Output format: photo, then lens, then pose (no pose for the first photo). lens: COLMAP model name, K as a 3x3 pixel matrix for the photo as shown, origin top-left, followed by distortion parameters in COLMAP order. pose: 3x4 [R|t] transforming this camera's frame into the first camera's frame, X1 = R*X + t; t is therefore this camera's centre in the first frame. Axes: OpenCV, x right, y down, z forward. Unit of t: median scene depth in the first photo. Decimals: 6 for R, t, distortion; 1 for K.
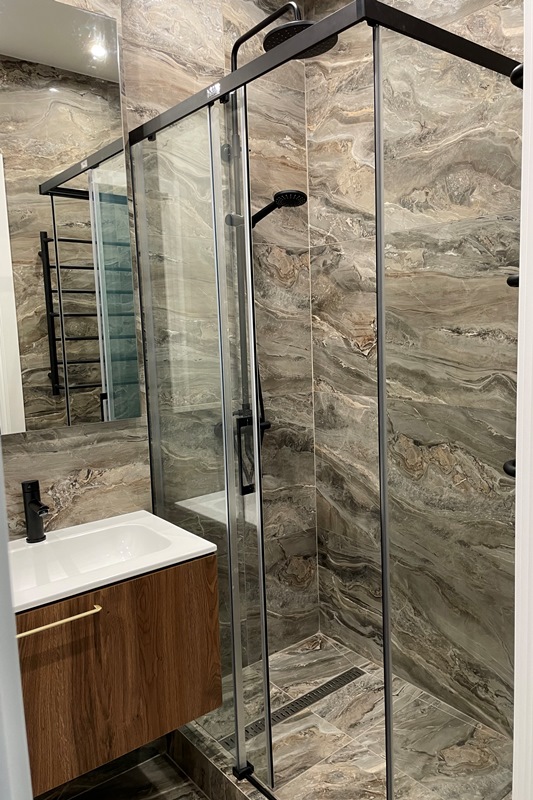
lens RADIAL K [[599.5, 0, 303.0], [0, 599.5, 399.6], [0, 0, 1]] dist [0.082125, -0.106131]
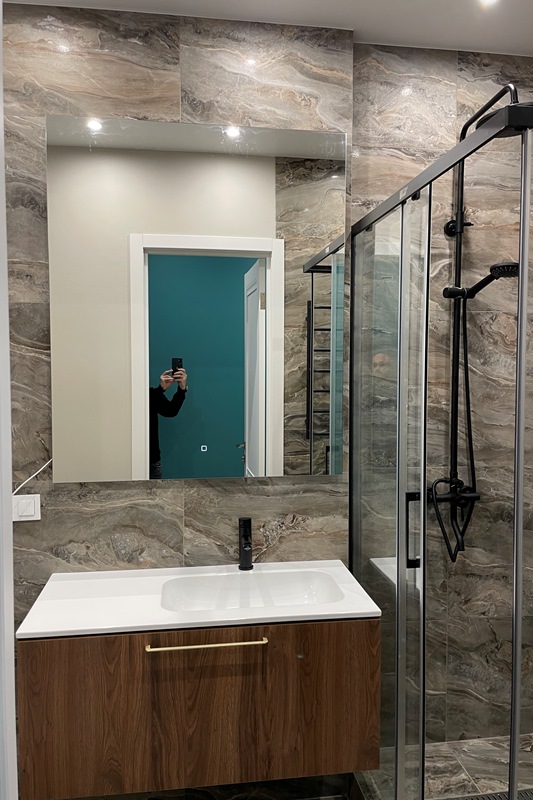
lens RADIAL K [[599.5, 0, 270.6], [0, 599.5, 392.8], [0, 0, 1]] dist [0.082125, -0.106131]
pose [[0.849042, 0.054185, -0.525539, 0.181207], [-0.089677, 0.995073, -0.042283, -0.058662], [0.520658, 0.083029, 0.849718, -0.019259]]
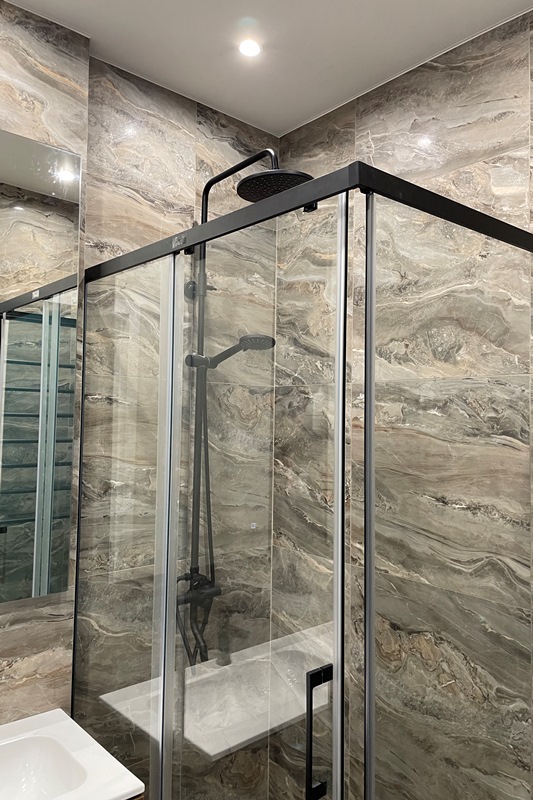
lens RADIAL K [[599.5, 0, 269.7], [0, 599.5, 394.9], [0, 0, 1]] dist [0.082125, -0.106131]
pose [[0.998824, 0.044800, 0.018515, -0.015724], [-0.041123, 0.985317, -0.165706, -0.103786], [-0.025667, 0.164749, 0.986001, 0.114171]]
